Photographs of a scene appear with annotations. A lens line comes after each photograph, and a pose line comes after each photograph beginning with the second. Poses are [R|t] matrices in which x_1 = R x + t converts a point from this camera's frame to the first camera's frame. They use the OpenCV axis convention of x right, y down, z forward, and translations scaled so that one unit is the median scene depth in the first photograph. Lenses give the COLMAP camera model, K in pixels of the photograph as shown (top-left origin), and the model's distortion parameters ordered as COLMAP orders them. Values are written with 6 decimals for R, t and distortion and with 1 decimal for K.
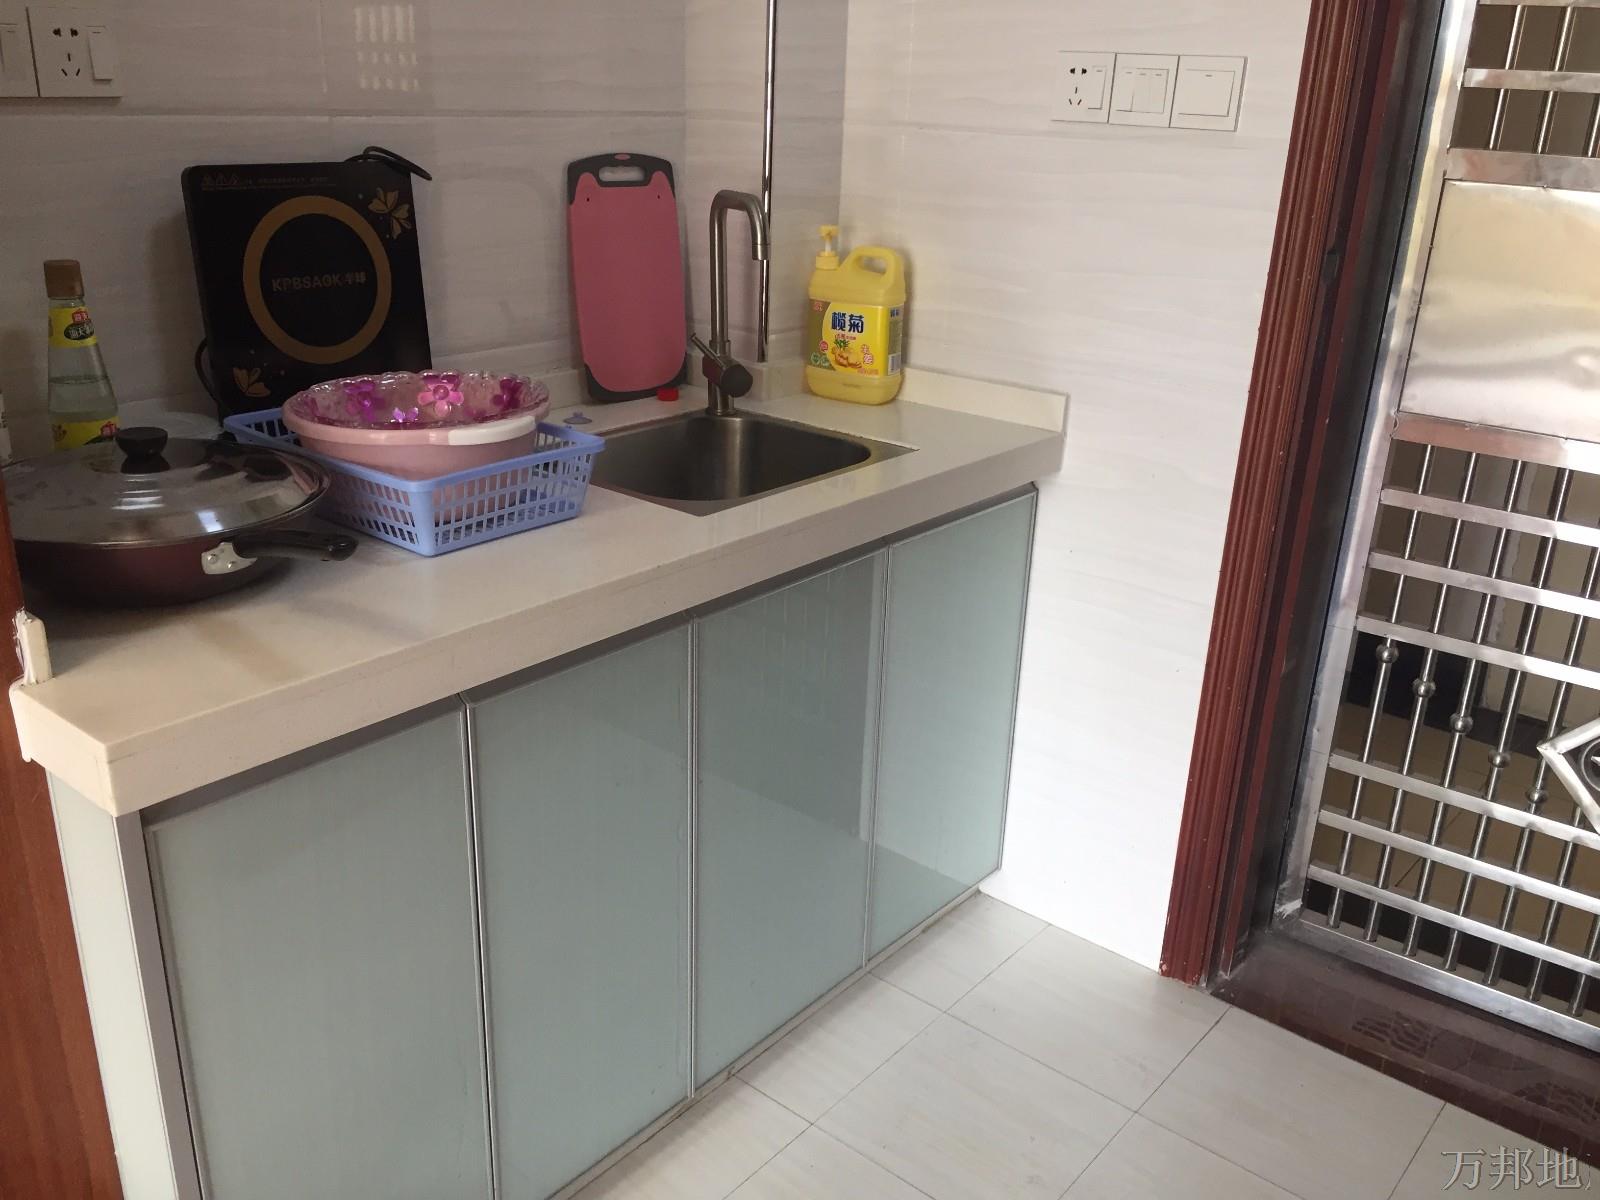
lens RADIAL K [[1380.0, 0, 800.0], [0, 1380.0, 600.0], [0, 0, 1]] dist [0.080417, -0.120798]
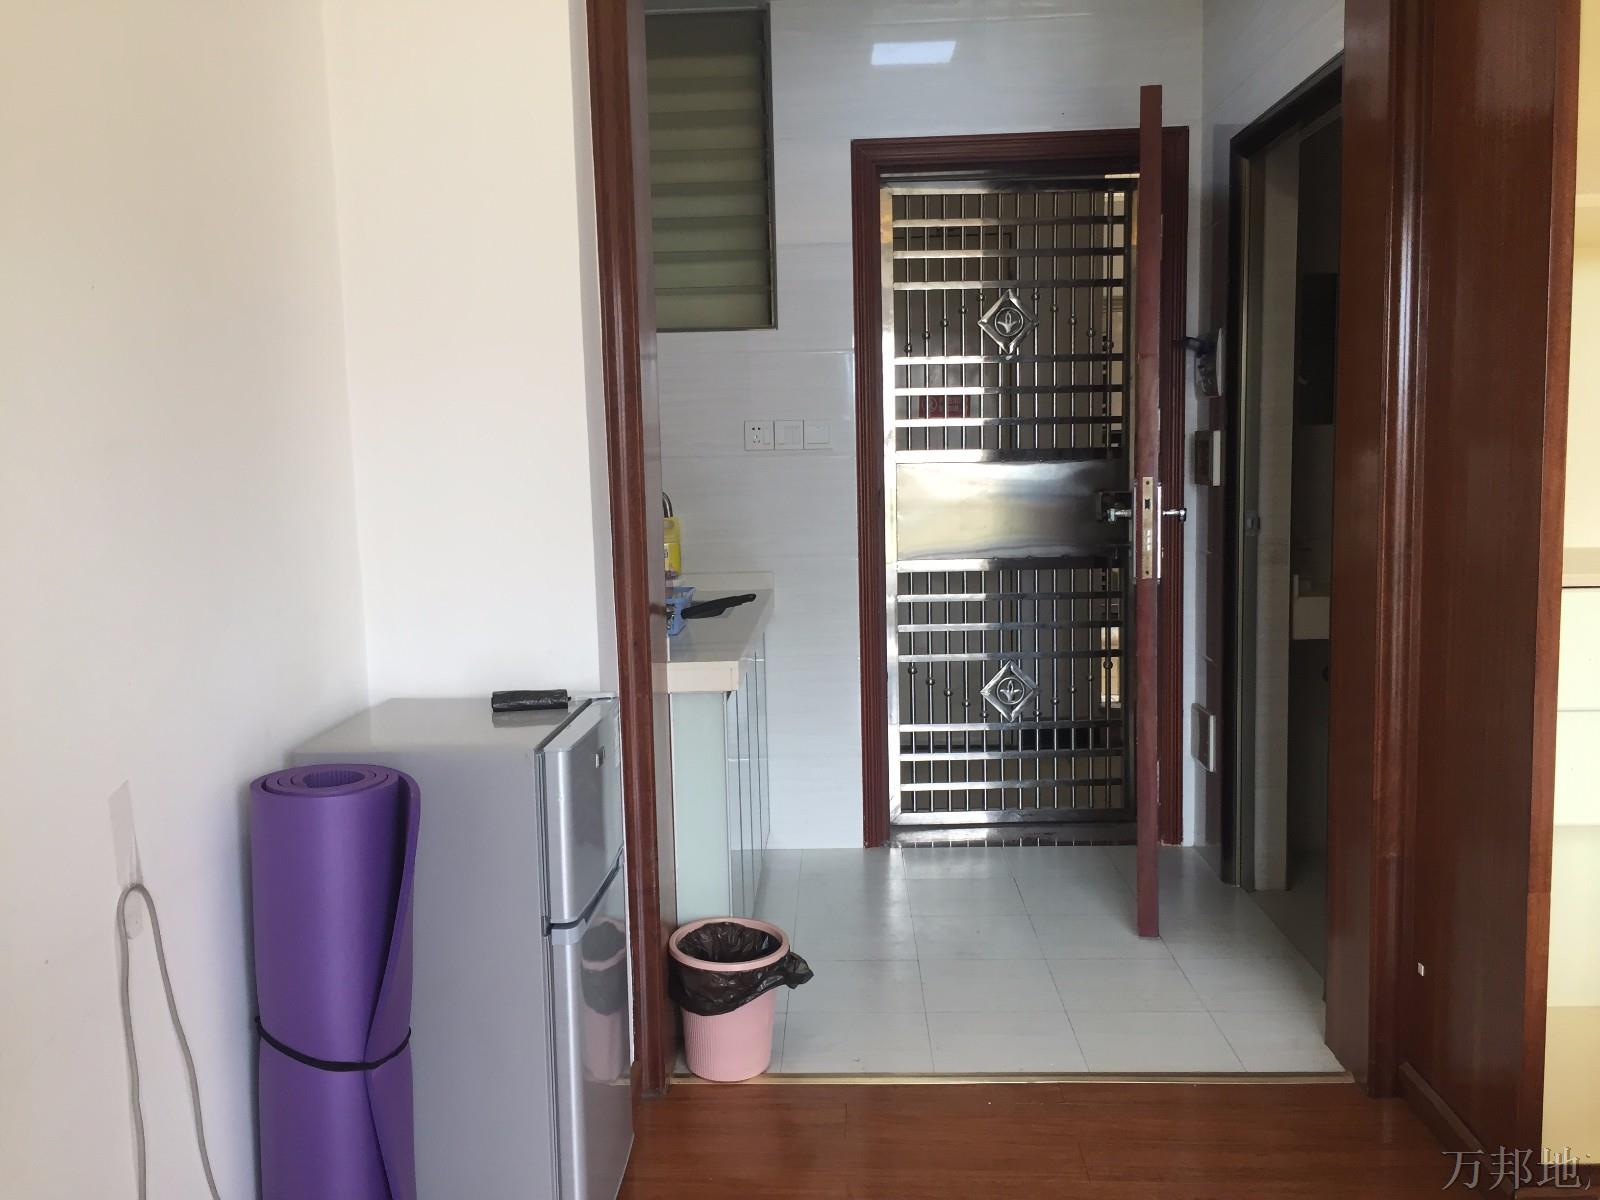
lens RADIAL K [[1380.0, 0, 800.0], [0, 1380.0, 600.0], [0, 0, 1]] dist [0.080417, -0.120798]
pose [[0.780778, -0.121362, 0.612909, -1.038977], [0.273028, 0.948612, -0.159973, 0.234650], [-0.561998, 0.292244, 0.773790, -0.620476]]
